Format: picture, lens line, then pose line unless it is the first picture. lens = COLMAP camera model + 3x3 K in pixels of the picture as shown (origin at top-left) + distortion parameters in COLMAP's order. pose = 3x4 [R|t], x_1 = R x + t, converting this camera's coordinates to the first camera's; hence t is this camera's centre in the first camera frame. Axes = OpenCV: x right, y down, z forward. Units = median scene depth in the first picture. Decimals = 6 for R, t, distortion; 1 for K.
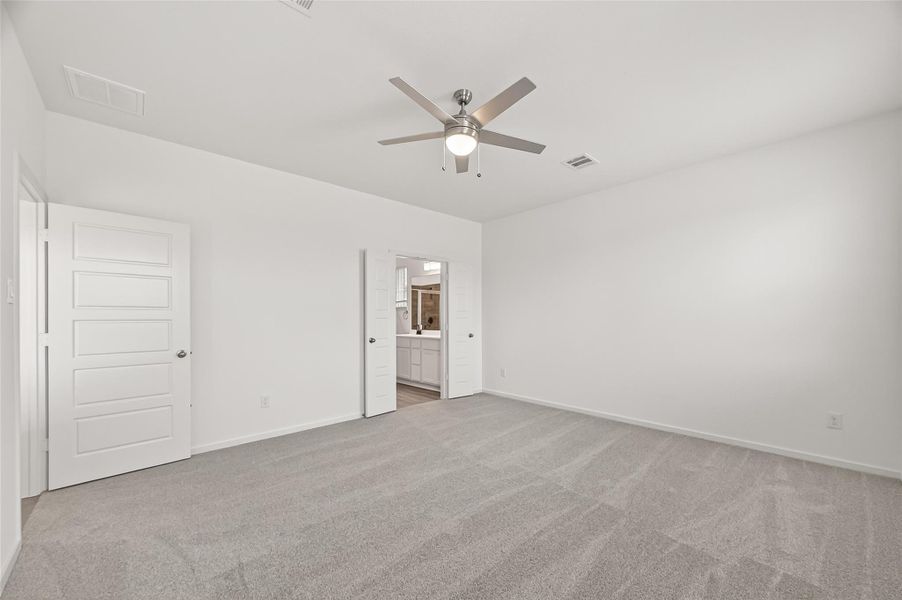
lens RADIAL K [[360.7, 0, 450.4], [0, 360.7, 304.1], [0, 0, 1]] dist [0.002027, -0.001171]
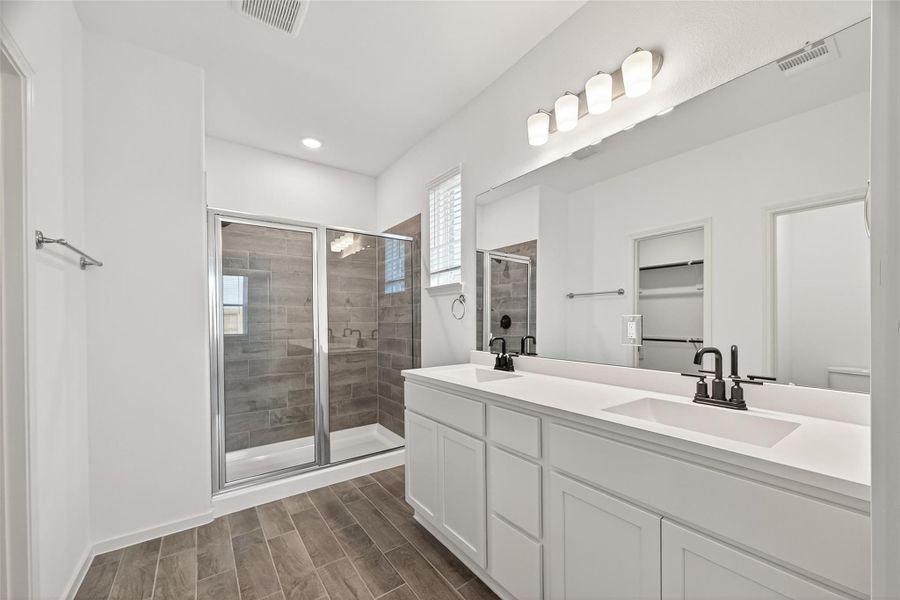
lens RADIAL K [[359.9, 0, 449.5], [0, 359.9, 304.9], [0, 0, 1]] dist [0.002027, -0.001171]
pose [[0.994223, -0.000968, -0.107332, -0.091076], [0.001429, 0.999990, 0.004223, 0.024777], [0.107327, -0.004352, 0.994214, 0.633704]]
